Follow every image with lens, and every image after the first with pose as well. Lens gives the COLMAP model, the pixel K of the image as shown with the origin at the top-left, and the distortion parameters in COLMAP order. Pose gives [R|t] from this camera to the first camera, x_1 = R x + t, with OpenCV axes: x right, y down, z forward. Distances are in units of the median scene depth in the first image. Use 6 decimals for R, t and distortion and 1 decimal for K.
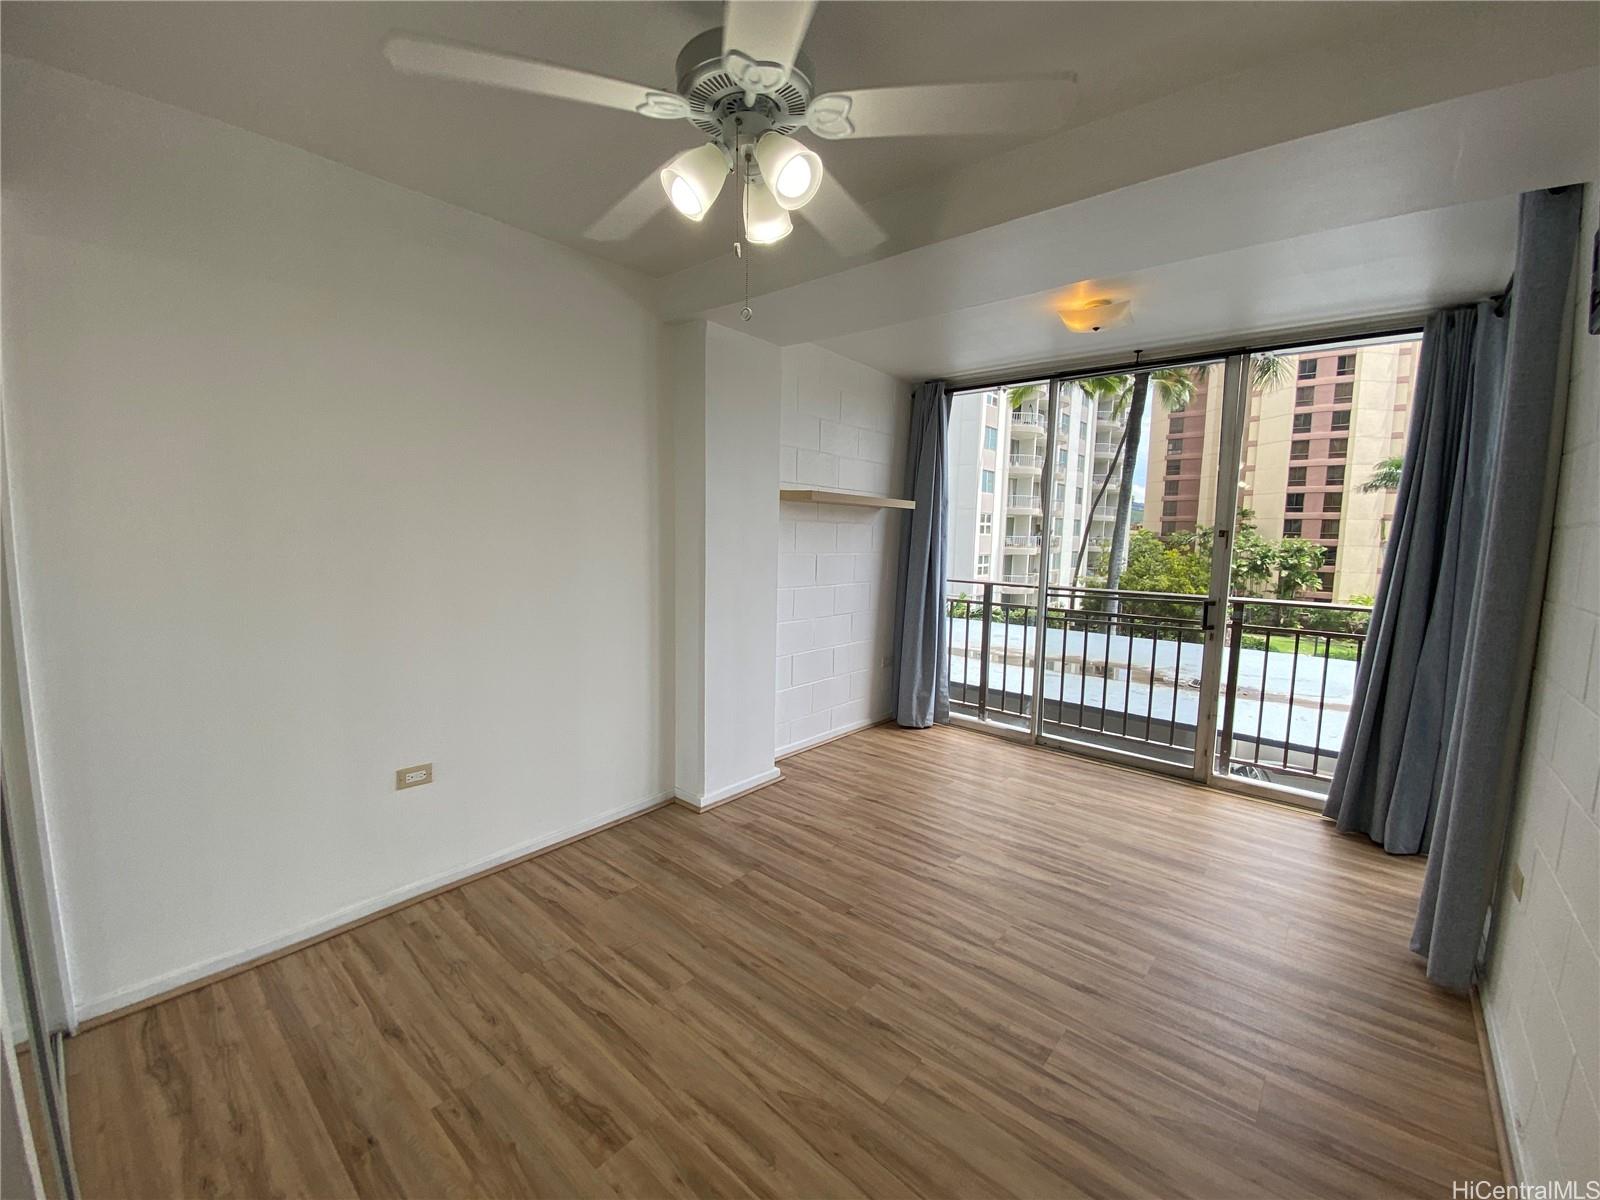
lens RADIAL K [[650.0, 0, 818.0], [0, 650.0, 599.2], [0, 0, 1]] dist [0.001061, -0.016200]
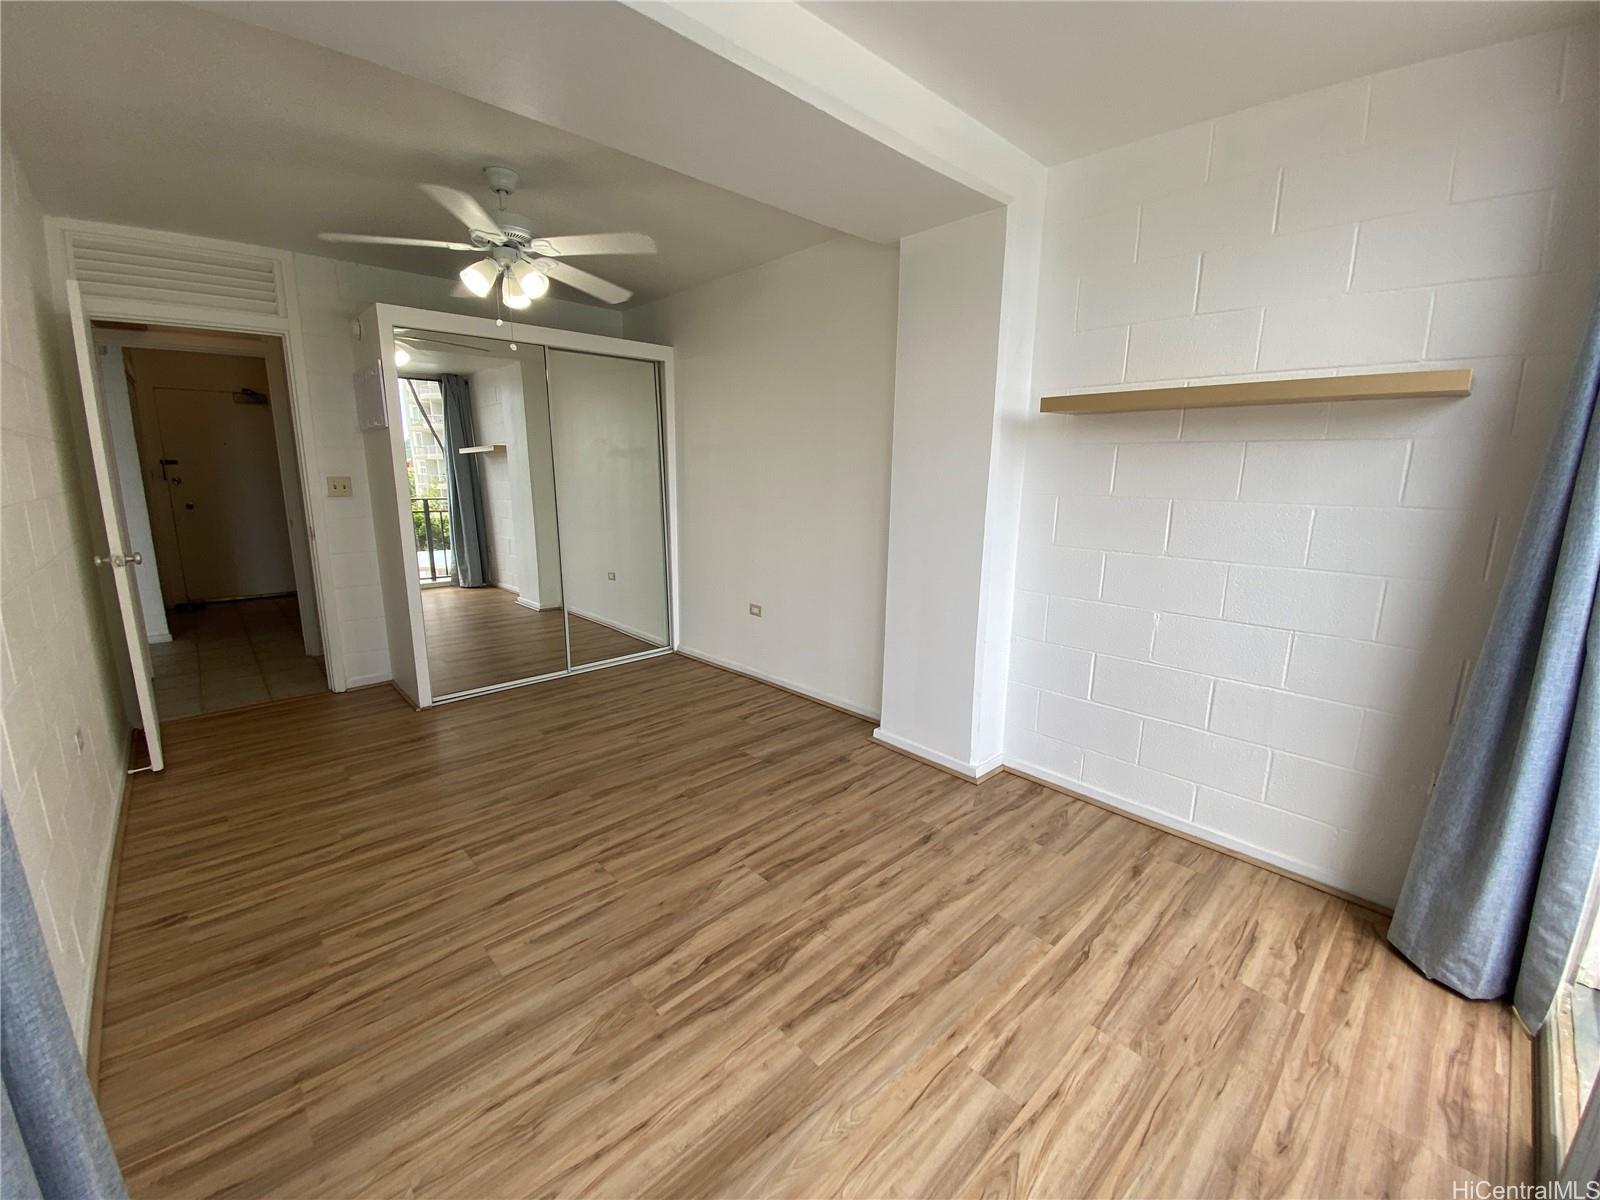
lens RADIAL K [[650.0, 0, 818.0], [0, 650.0, 599.2], [0, 0, 1]] dist [0.001061, -0.016200]
pose [[-0.095263, 0.178852, -0.979253, 1.084354], [-0.126406, 0.973590, 0.190114, -0.117547], [0.987394, 0.141894, -0.070139, 1.242598]]
